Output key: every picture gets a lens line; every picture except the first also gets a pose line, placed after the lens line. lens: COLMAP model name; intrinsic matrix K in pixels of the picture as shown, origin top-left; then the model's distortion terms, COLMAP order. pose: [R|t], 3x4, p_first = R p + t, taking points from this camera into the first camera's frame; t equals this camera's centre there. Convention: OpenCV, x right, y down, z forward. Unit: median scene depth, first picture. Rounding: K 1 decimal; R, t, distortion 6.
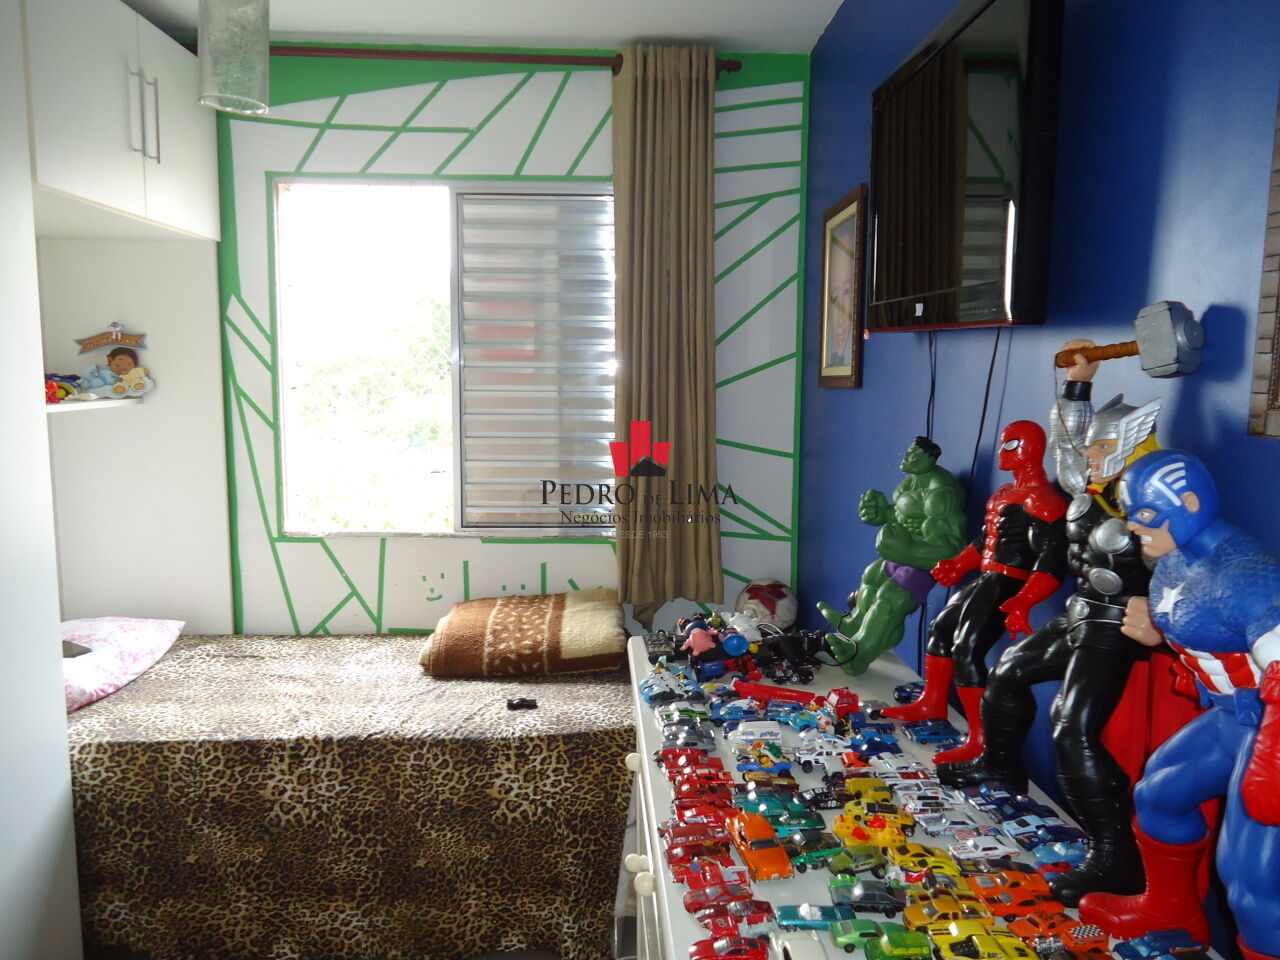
lens RADIAL K [[927.7, 0, 638.0], [0, 927.7, 478.2], [0, 0, 1]] dist [-0.005531, -0.000471]
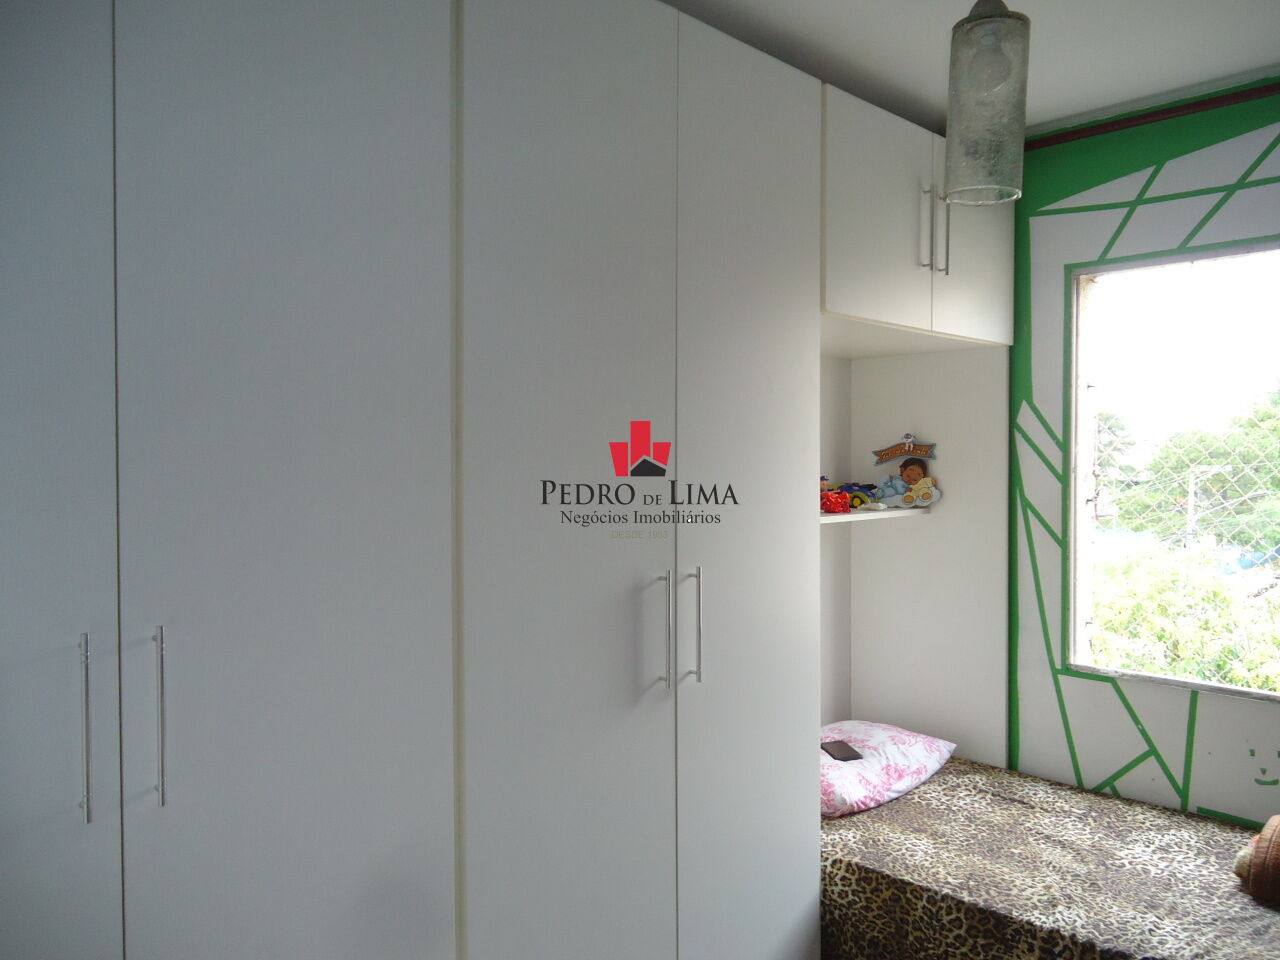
lens RADIAL K [[927.7, 0, 638.4], [0, 927.7, 475.0], [0, 0, 1]] dist [-0.005531, -0.000471]
pose [[0.662816, 0.001510, -0.748781, 0.004566], [-0.081460, 0.994208, -0.070102, -0.027103], [0.744338, 0.107461, 0.659100, 0.108677]]
